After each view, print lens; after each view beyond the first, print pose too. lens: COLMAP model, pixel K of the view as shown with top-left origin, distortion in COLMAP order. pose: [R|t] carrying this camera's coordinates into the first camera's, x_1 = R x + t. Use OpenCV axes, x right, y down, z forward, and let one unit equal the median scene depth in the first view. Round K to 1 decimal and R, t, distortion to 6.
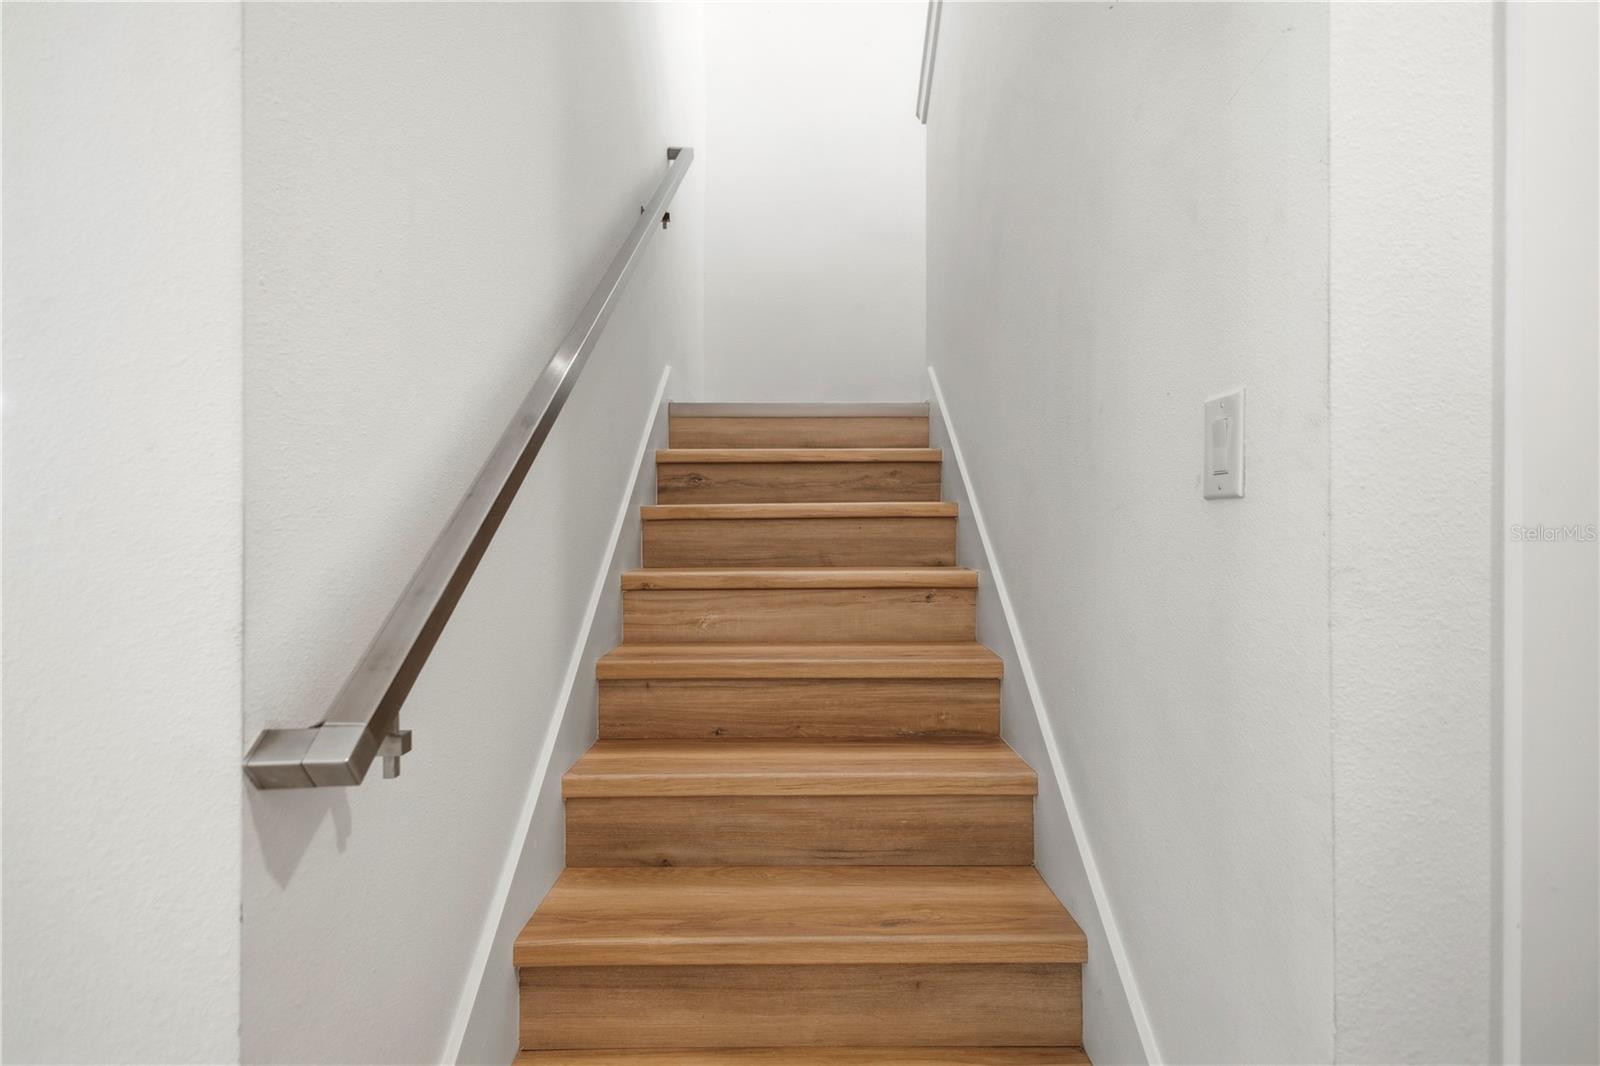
lens RADIAL K [[746.3, 0, 800.5], [0, 746.3, 536.1], [0, 0, 1]] dist [0.007547, -0.000044]
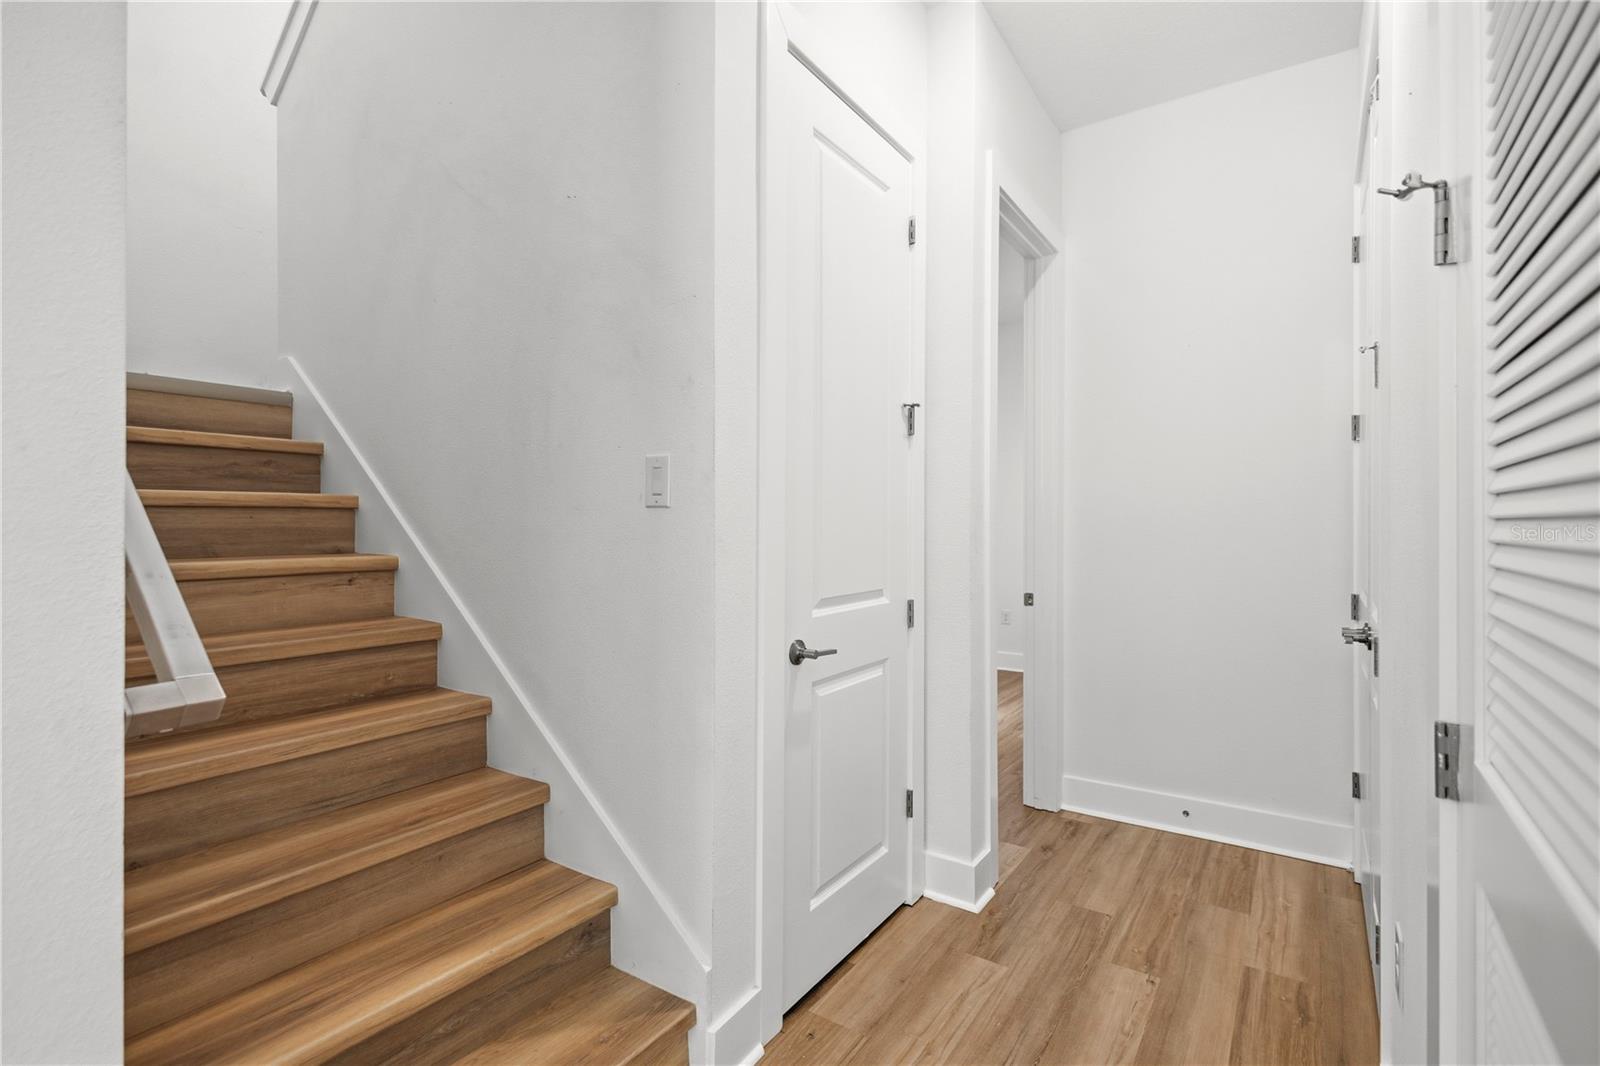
lens RADIAL K [[746.3, 0, 800.5], [0, 746.3, 536.1], [0, 0, 1]] dist [0.007547, -0.000044]
pose [[0.572088, -0.010526, 0.820125, -0.476134], [-0.001132, 0.999907, 0.013623, -0.000758], [-0.820191, -0.008722, 0.572023, -0.251064]]
